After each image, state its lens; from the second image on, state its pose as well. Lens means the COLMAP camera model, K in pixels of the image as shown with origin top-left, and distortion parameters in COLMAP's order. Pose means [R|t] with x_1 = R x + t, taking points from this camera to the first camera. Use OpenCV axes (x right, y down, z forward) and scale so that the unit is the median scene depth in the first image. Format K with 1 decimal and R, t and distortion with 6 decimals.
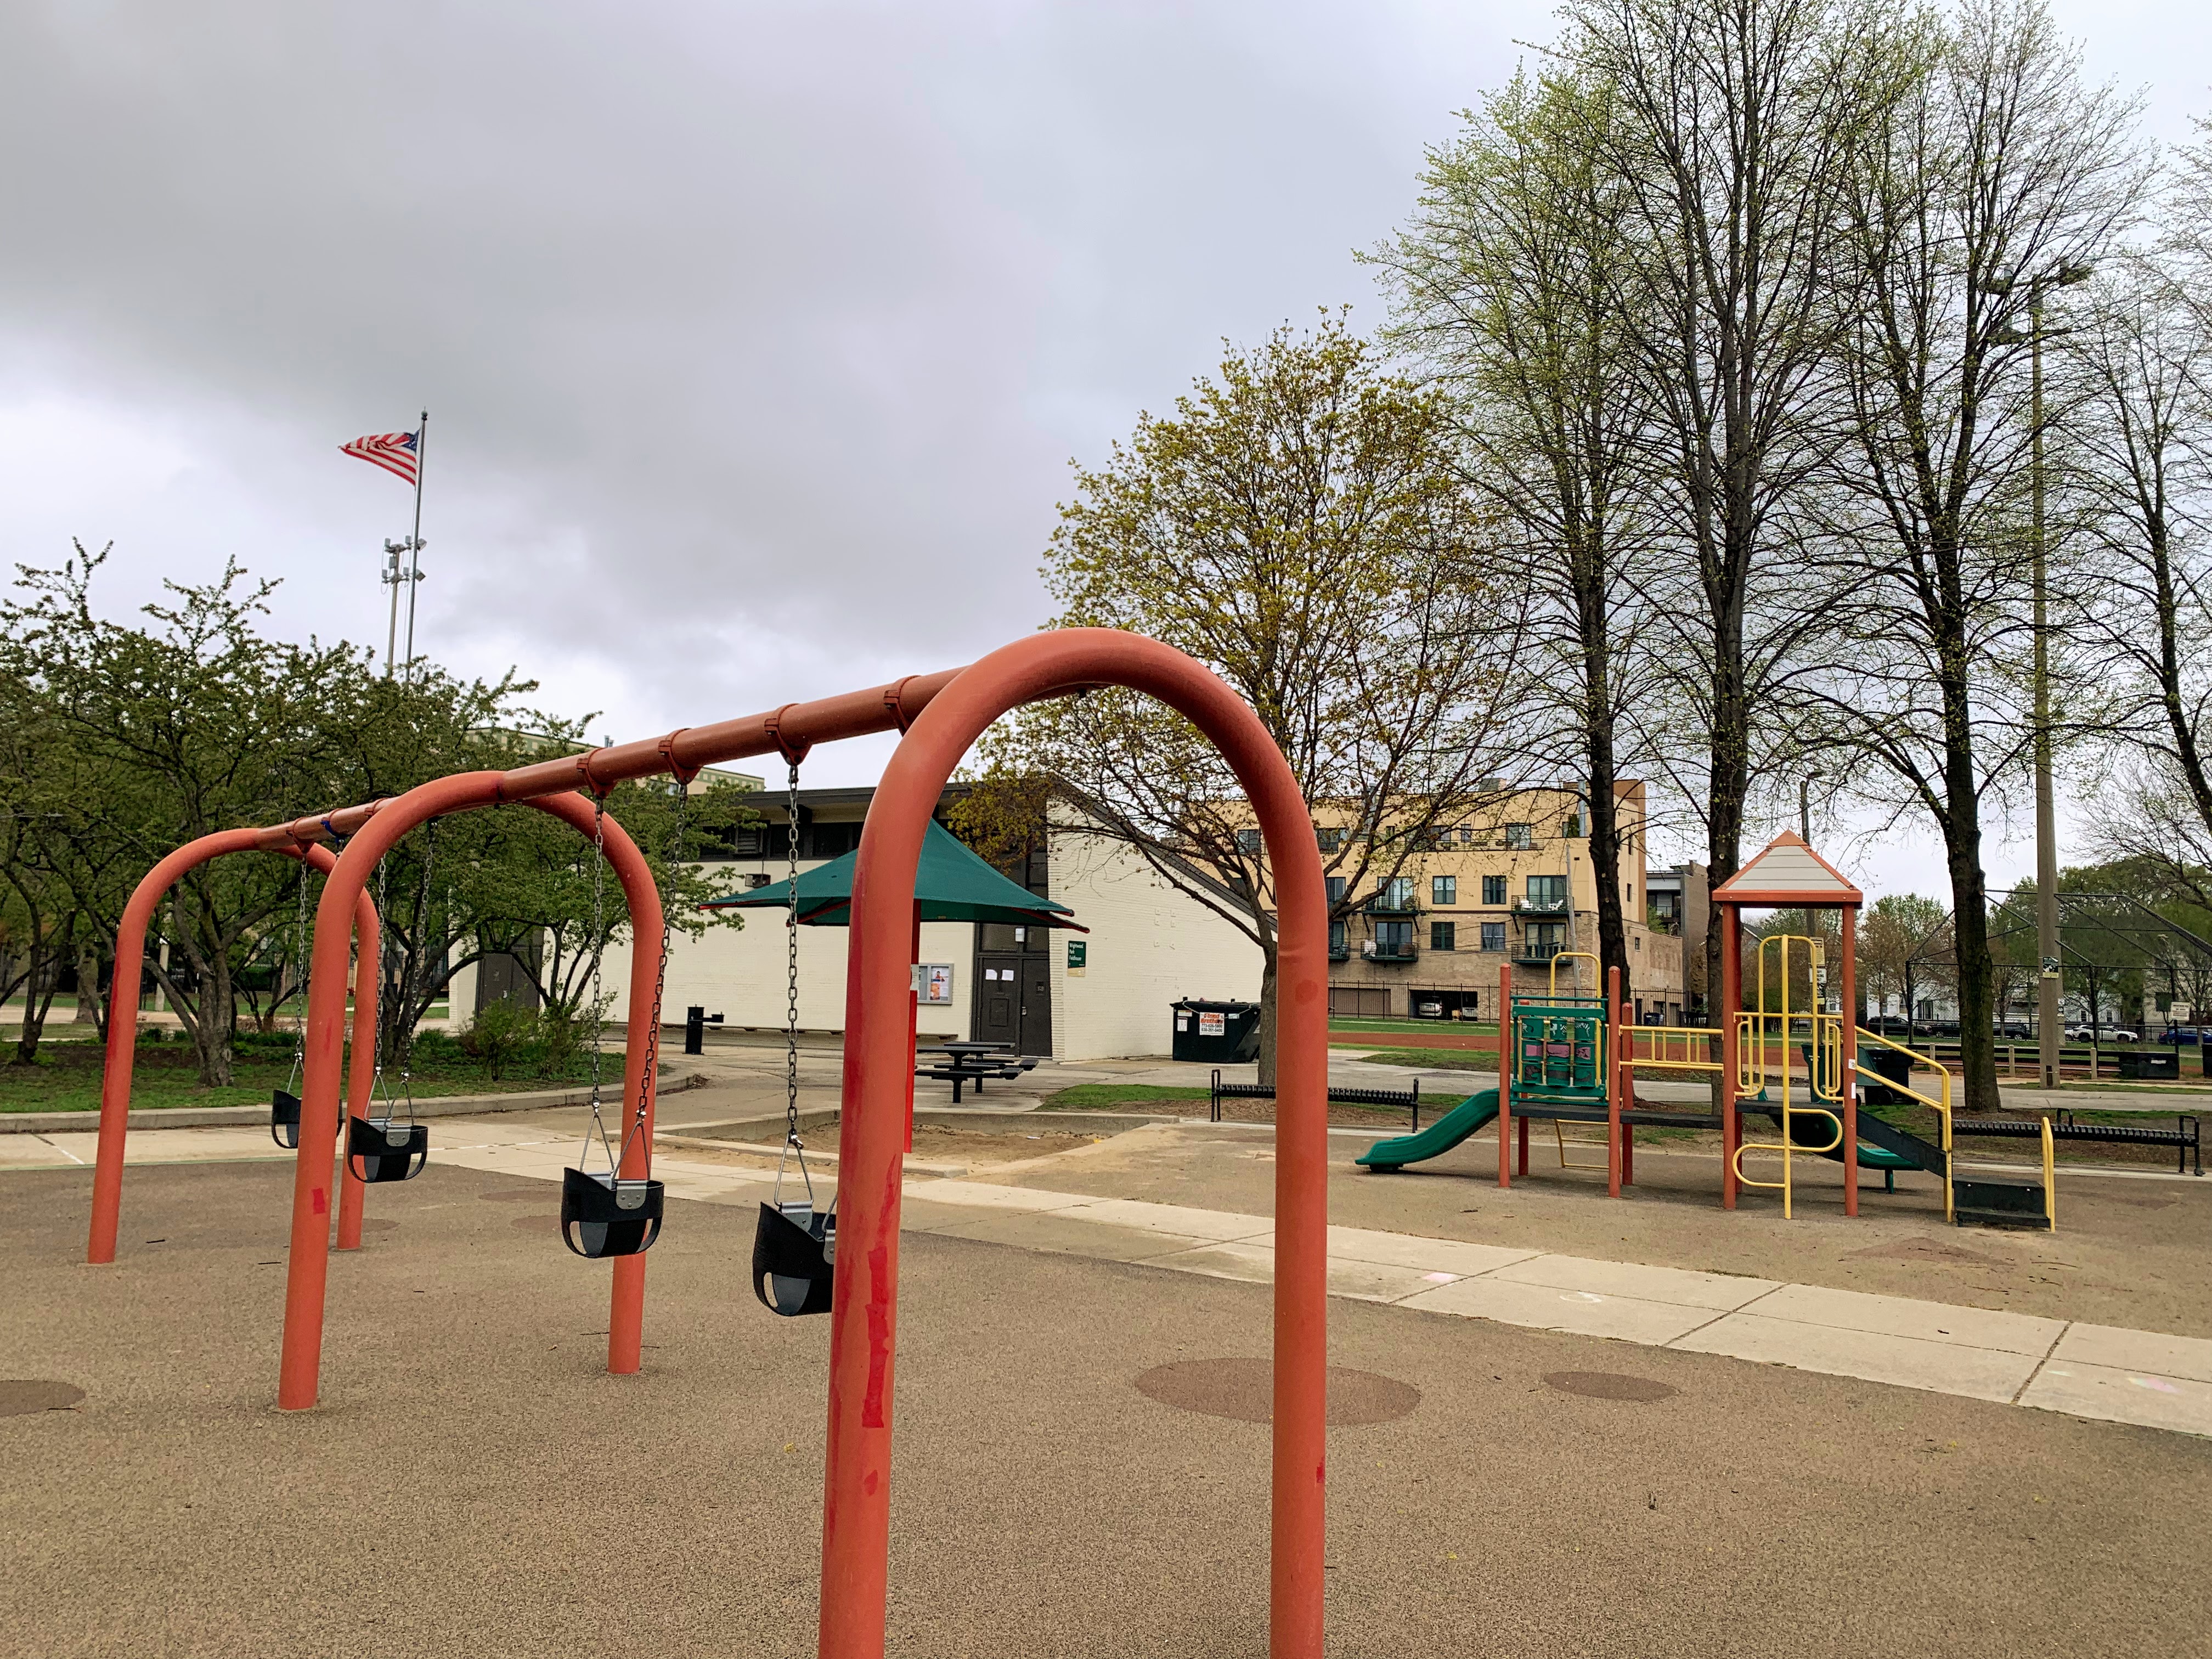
lens RADIAL K [[1690.9, 0, 1106.0], [0, 1690.9, 829.5], [0, 0, 1]] dist [0.008583, 0.009580]
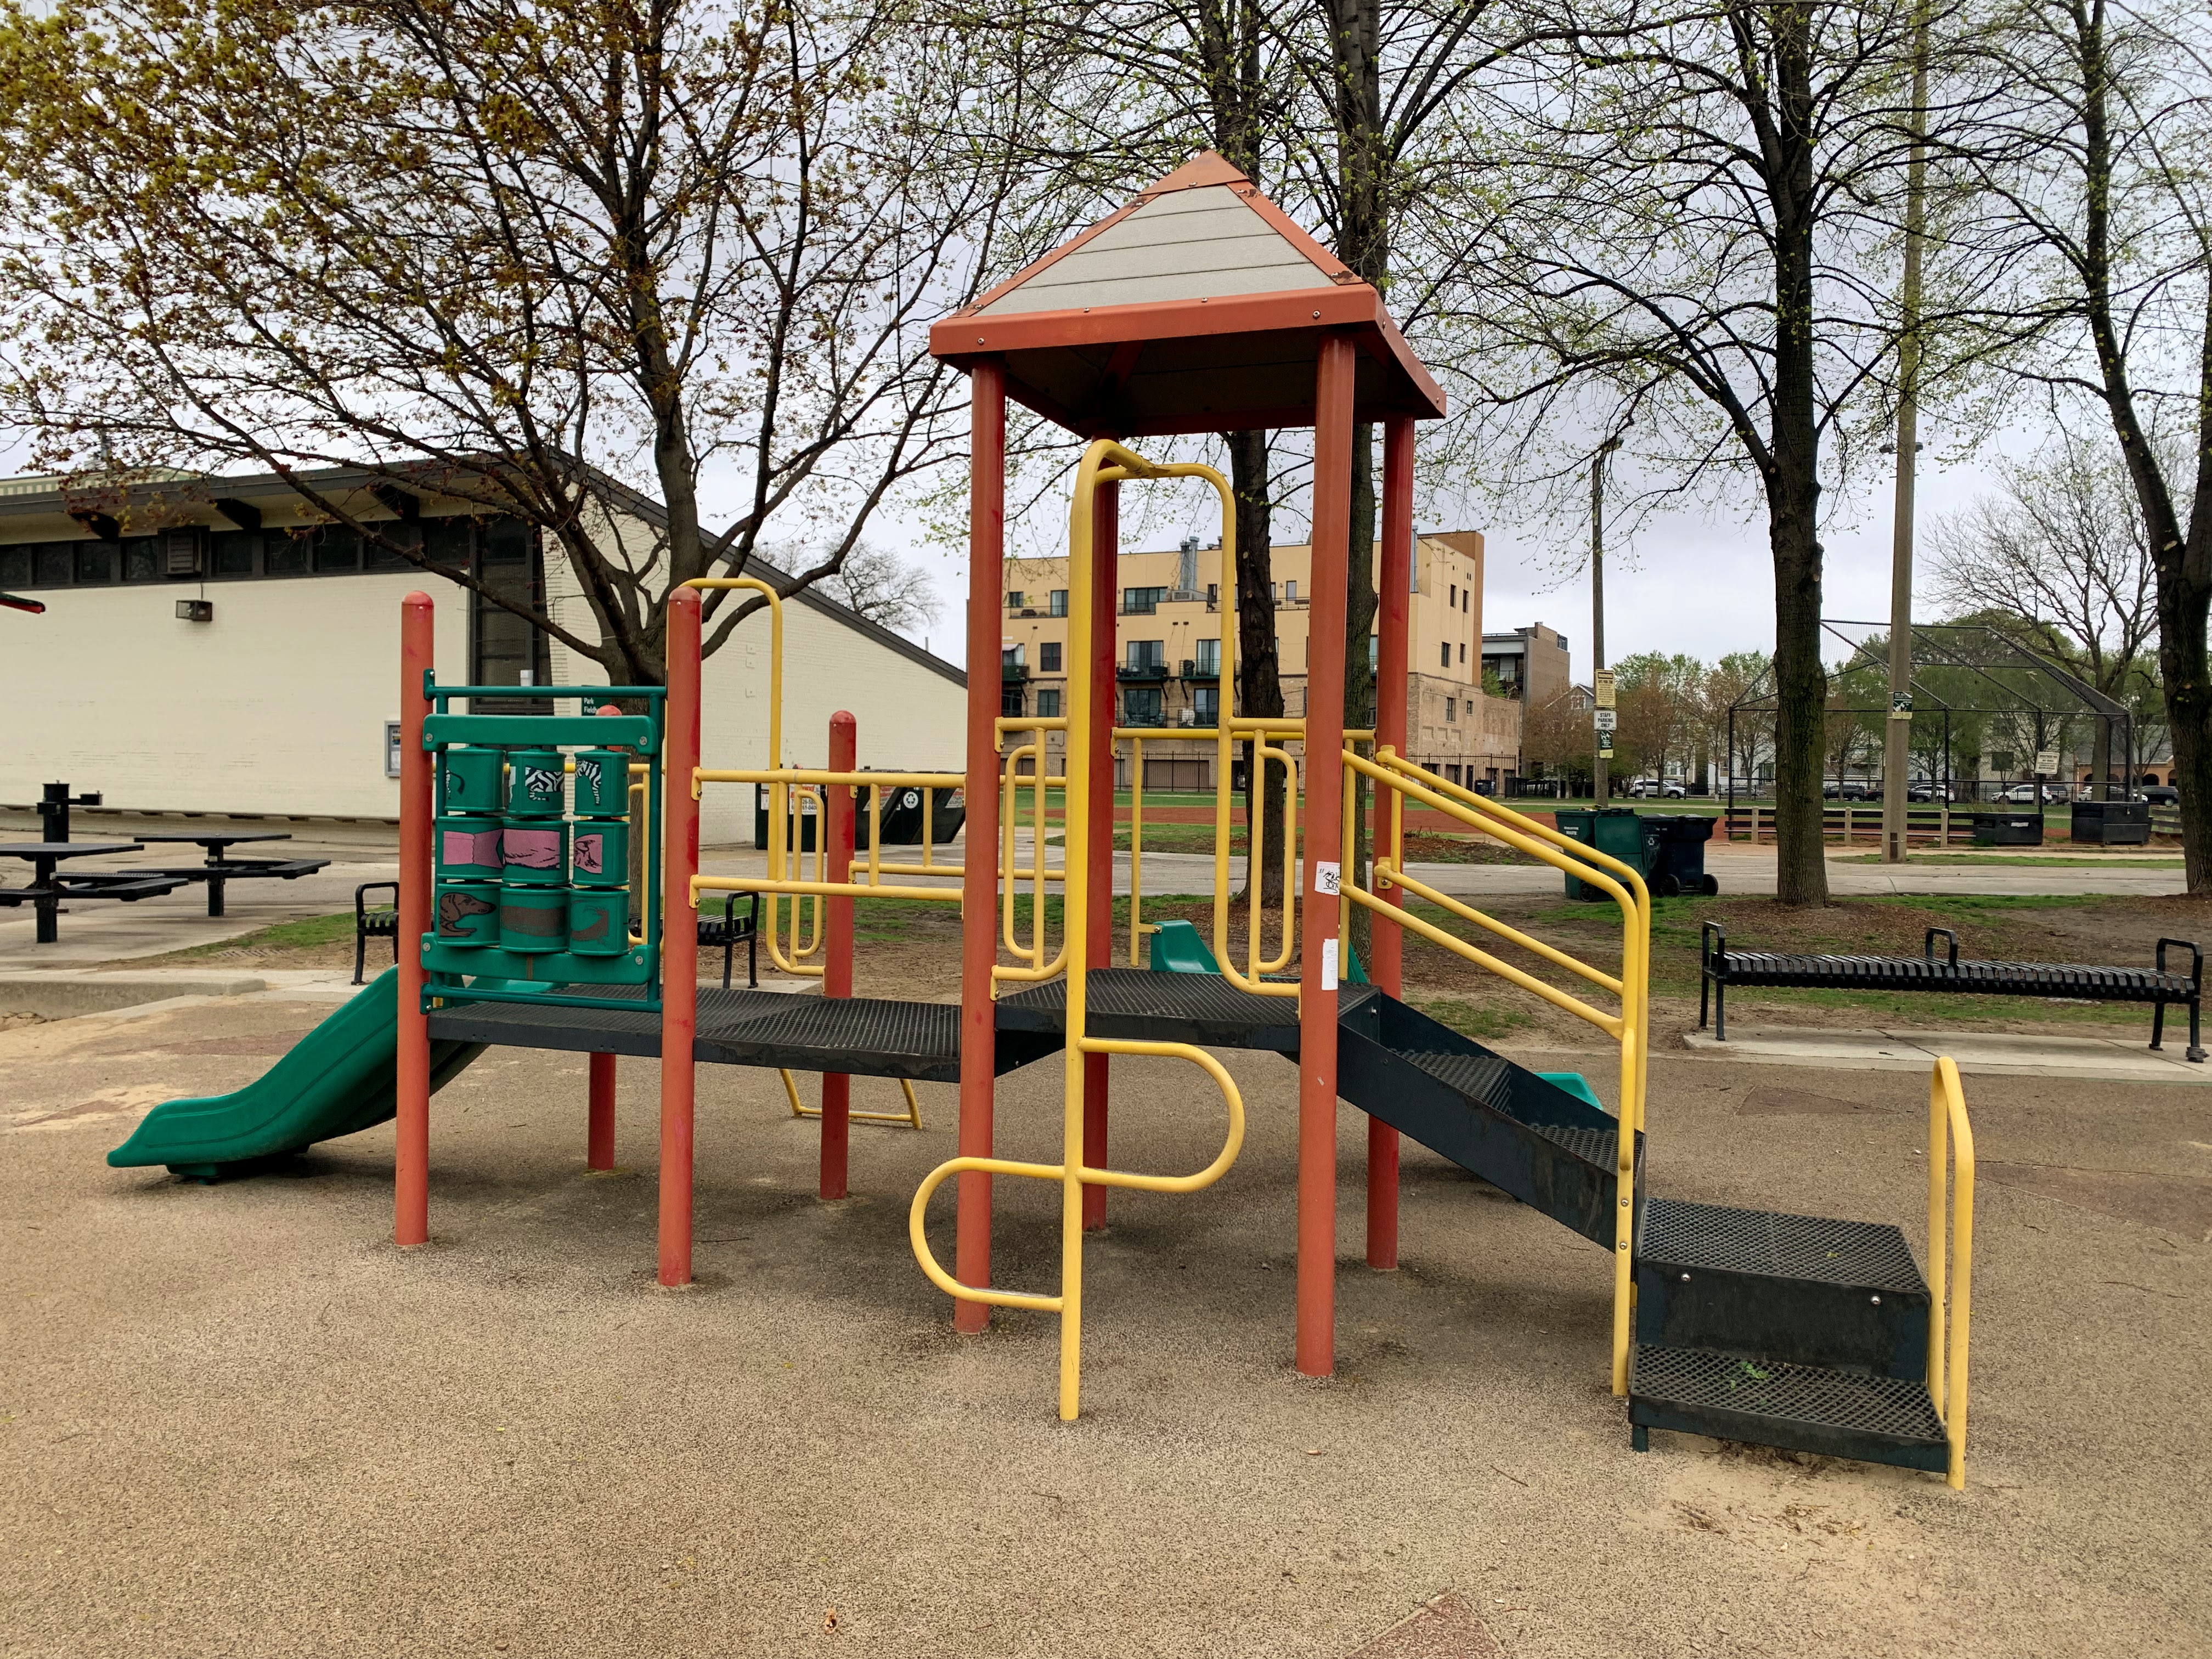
lens RADIAL K [[1682.5, 0, 1106.0], [0, 1682.5, 829.5], [0, 0, 1]] dist [0.059647, -0.079328]
pose [[0.997116, -0.016733, 0.074023, 0.140935], [0.006870, 0.991286, 0.131545, 0.033548], [-0.075579, -0.130657, 0.988543, 0.263693]]
